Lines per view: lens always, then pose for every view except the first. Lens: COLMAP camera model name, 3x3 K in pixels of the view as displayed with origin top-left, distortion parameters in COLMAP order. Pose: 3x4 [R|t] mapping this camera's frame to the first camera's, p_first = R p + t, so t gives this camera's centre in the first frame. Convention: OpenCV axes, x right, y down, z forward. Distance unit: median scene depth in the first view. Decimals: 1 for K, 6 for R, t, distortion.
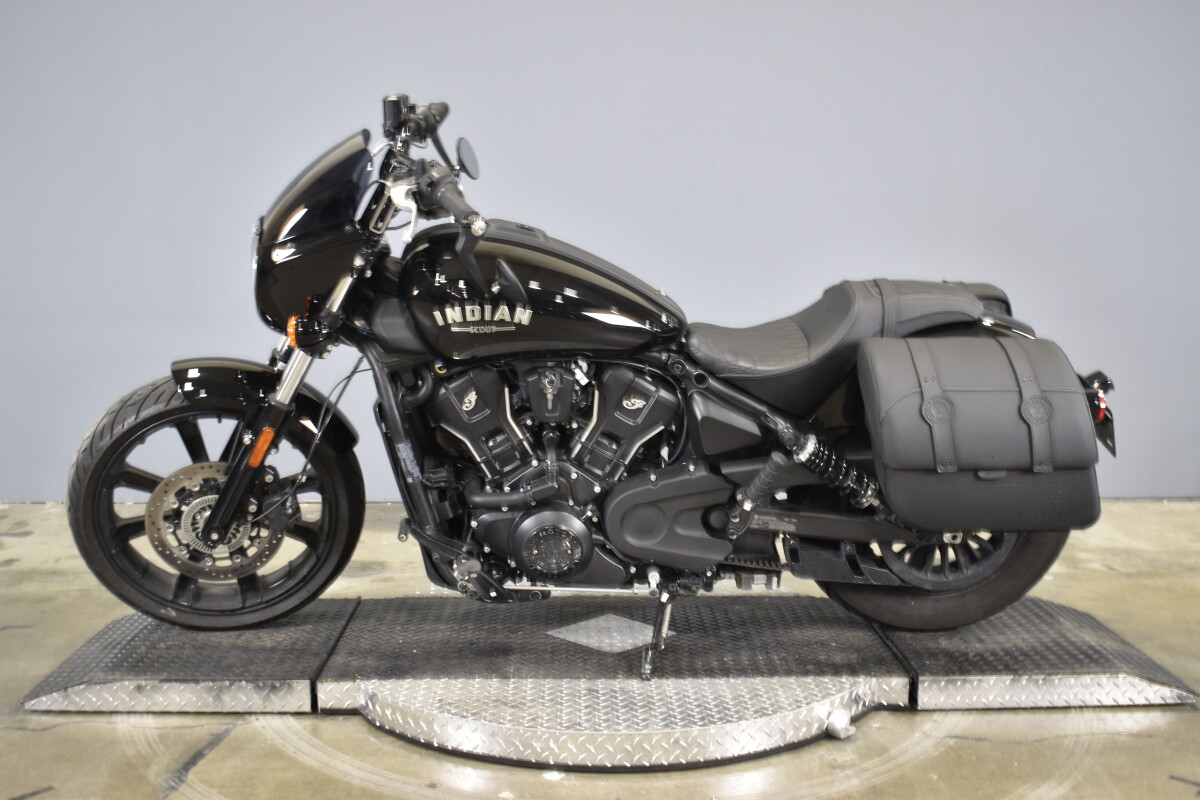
lens RADIAL K [[1395.8, 0, 600.0], [0, 1395.8, 400.0], [0, 0, 1]] dist [-0.042494, -0.001854]
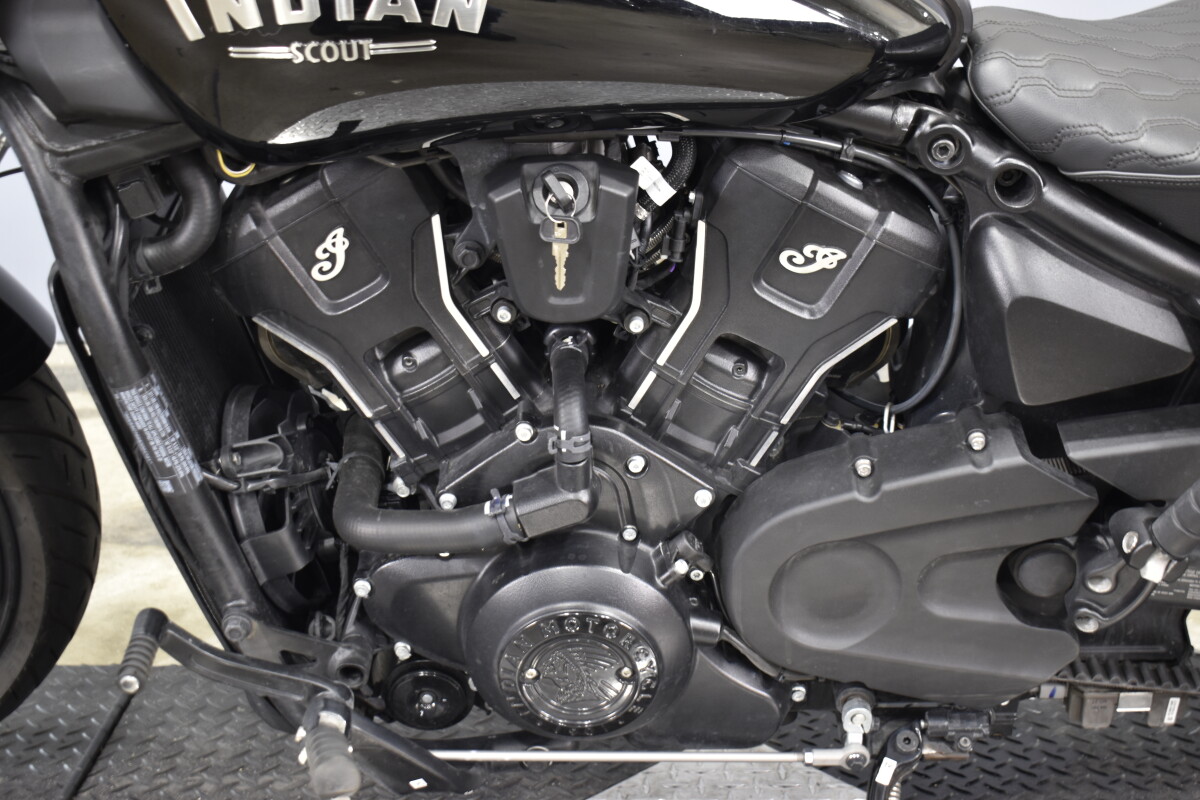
lens RADIAL K [[1746.1, 0, 600.0], [0, 1746.1, 400.0], [0, 0, 1]] dist [-0.030358, -0.003784]
pose [[0.999215, -0.010212, -0.038271, -0.010904], [0.017034, 0.983073, 0.182419, -0.041352], [0.035761, -0.182928, 0.982476, 0.574249]]
